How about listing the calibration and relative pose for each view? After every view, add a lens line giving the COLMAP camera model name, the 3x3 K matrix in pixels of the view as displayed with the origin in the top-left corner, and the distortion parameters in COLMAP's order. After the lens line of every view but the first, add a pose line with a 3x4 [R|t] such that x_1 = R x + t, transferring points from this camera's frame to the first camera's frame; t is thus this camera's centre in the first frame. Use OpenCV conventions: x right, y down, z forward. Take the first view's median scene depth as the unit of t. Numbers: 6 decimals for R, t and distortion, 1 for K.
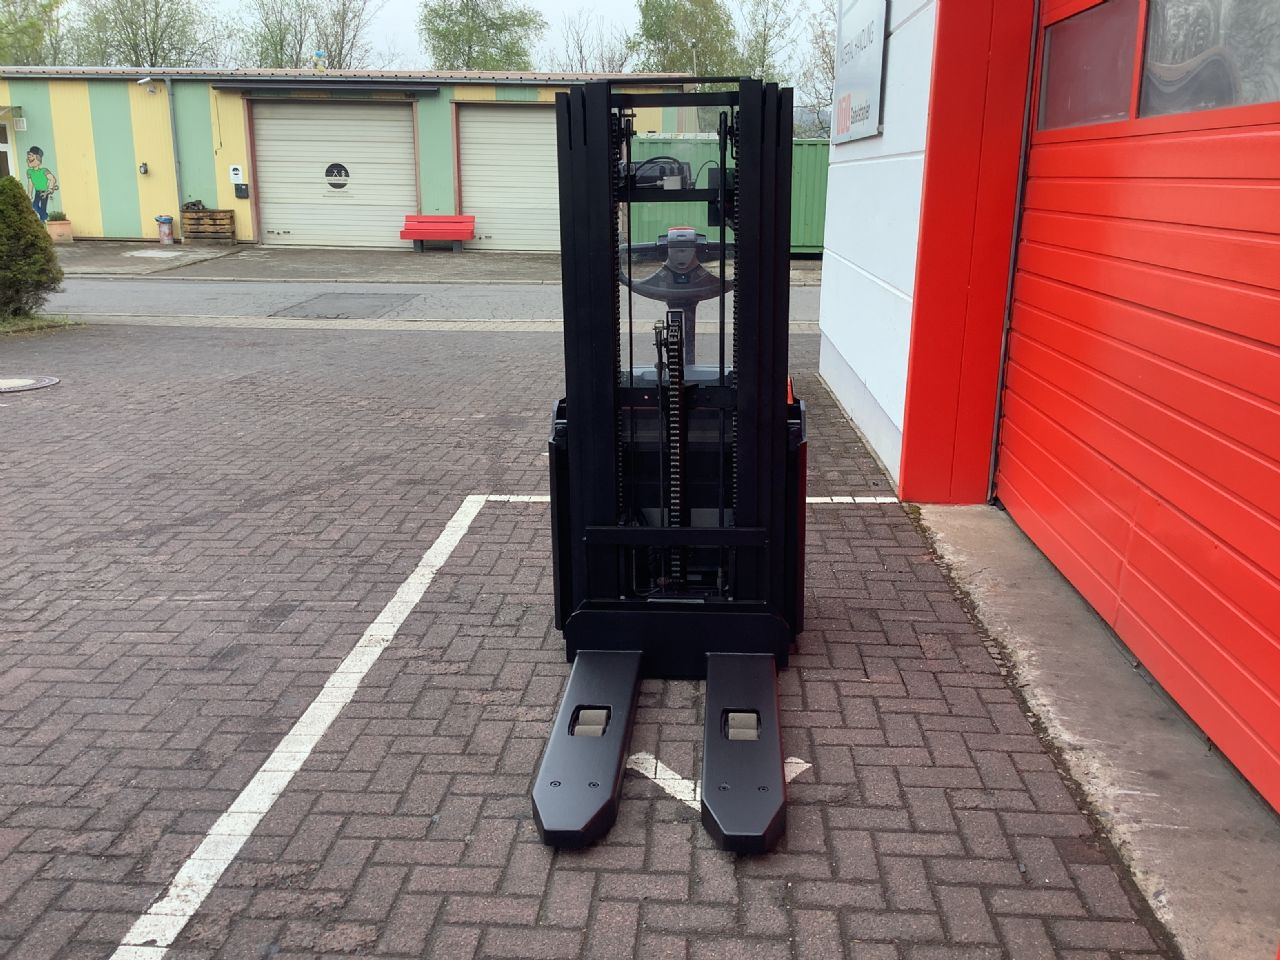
lens RADIAL K [[1156.8, 0, 640.0], [0, 1156.8, 480.0], [0, 0, 1]] dist [0.087156, -0.172754]
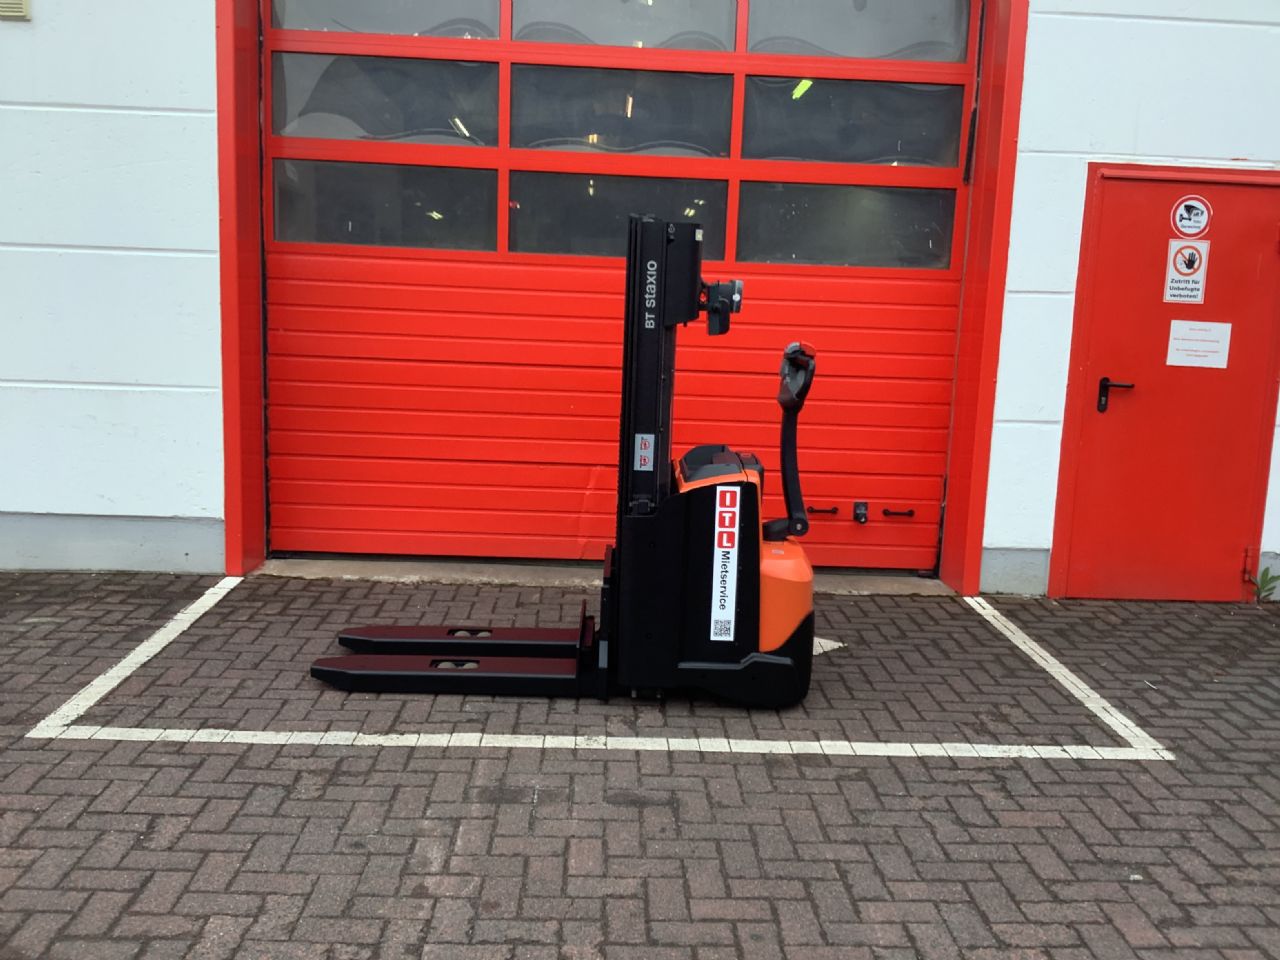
lens RADIAL K [[1160.9, 0, 639.2], [0, 1160.9, 473.9], [0, 0, 1]] dist [0.138834, -0.329951]
pose [[-0.093503, -0.153104, 0.983777, -1.290259], [0.214897, 0.961711, 0.170094, -0.267627], [-0.972150, 0.227315, -0.057022, 1.048886]]
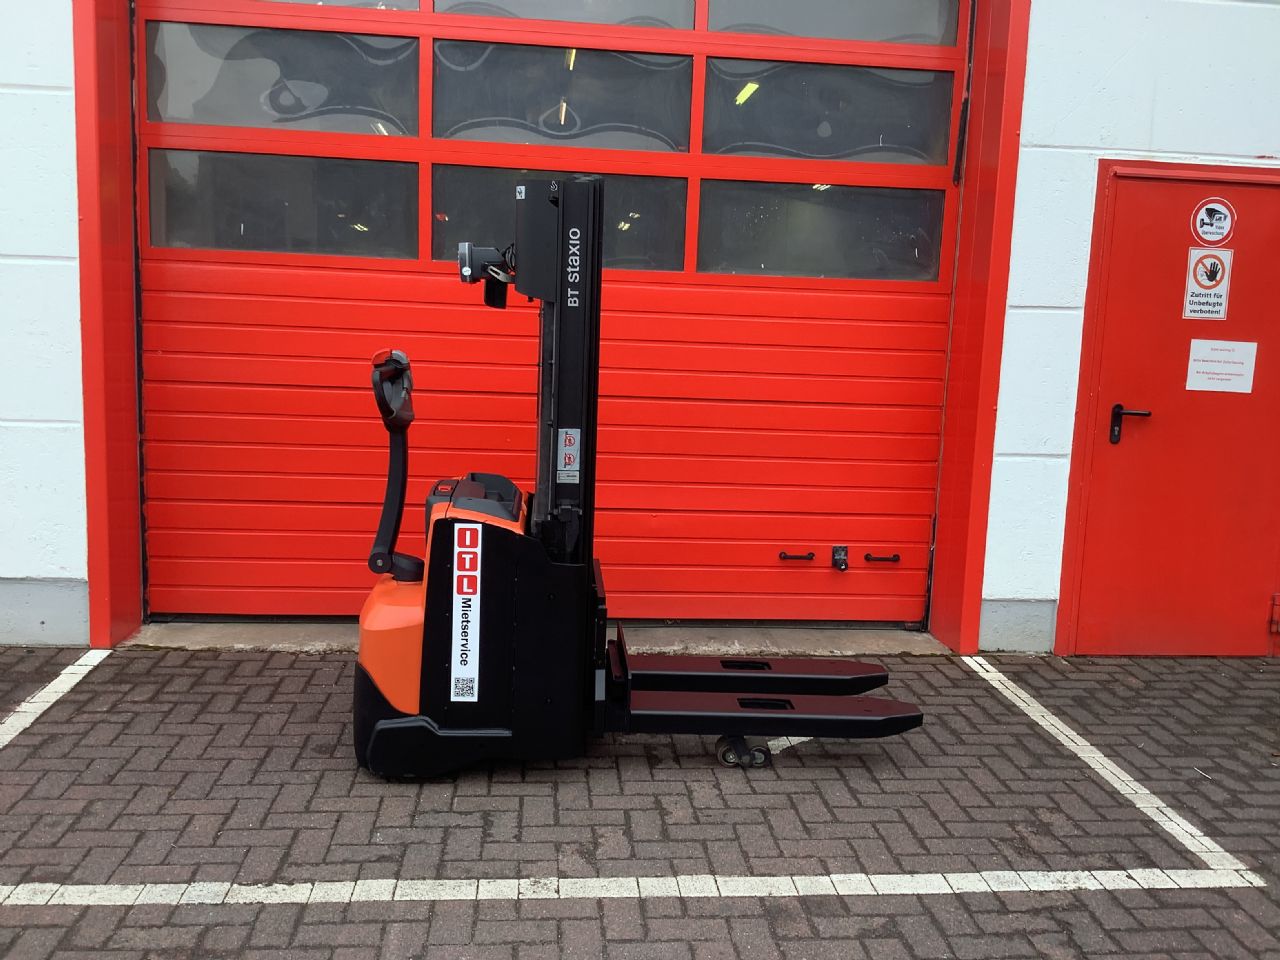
lens RADIAL K [[1156.8, 0, 640.0], [0, 1156.8, 480.0], [0, 0, 1]] dist [0.087156, -0.172754]
pose [[-0.152780, -0.144708, 0.977608, -1.039758], [0.213229, 0.961094, 0.175587, -0.265150], [-0.964983, 0.235281, -0.115980, 1.045321]]
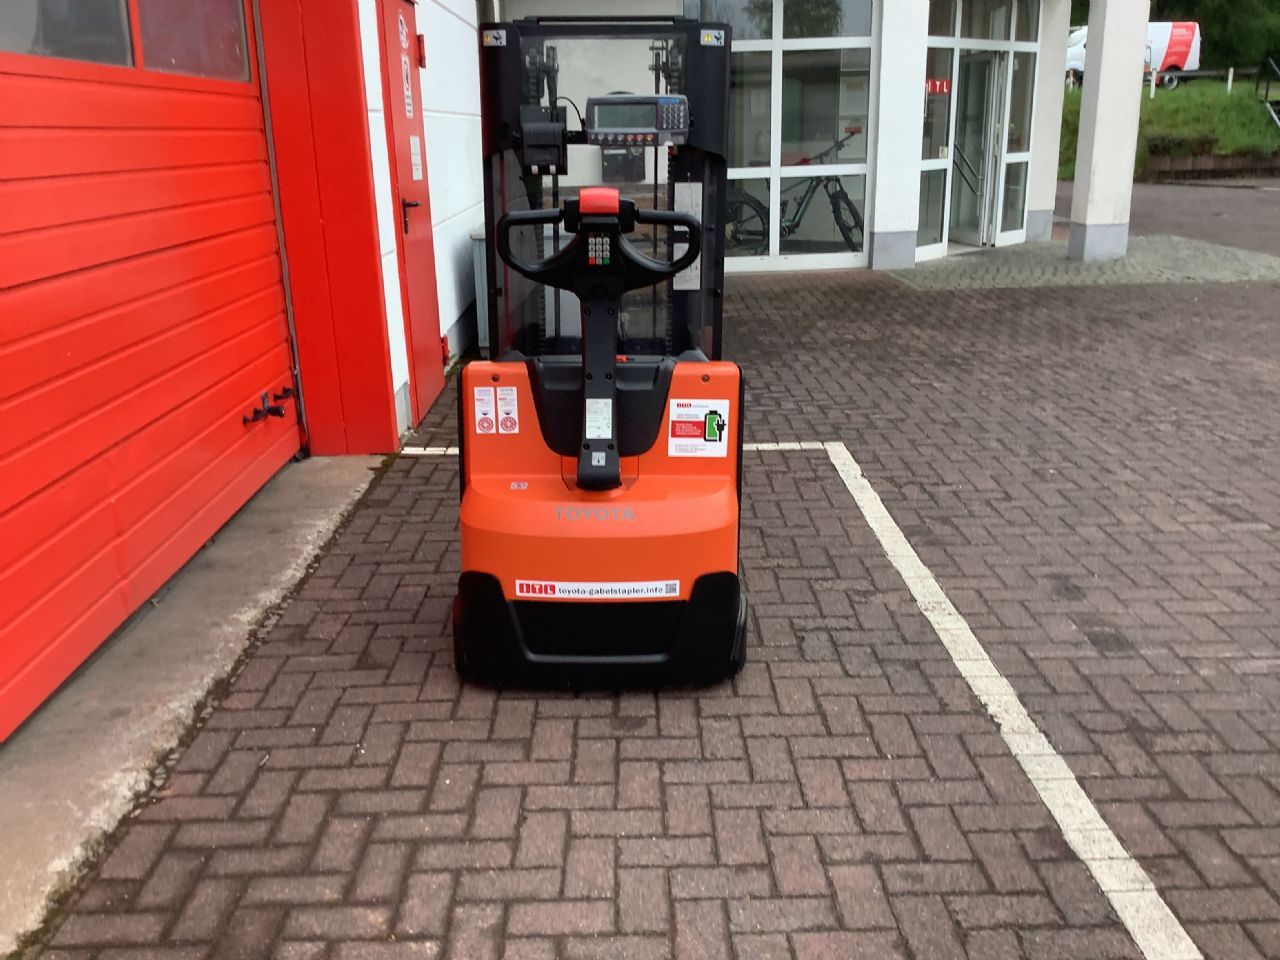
lens RADIAL K [[1175.8, 0, 653.5], [0, 1175.8, 479.0], [0, 0, 1]] dist [0.106300, -0.181068]
pose [[-0.996513, 0.038435, -0.074053, 0.067985], [-0.005260, 0.856865, 0.515513, -0.469752], [0.083267, 0.514106, -0.853676, 1.881447]]
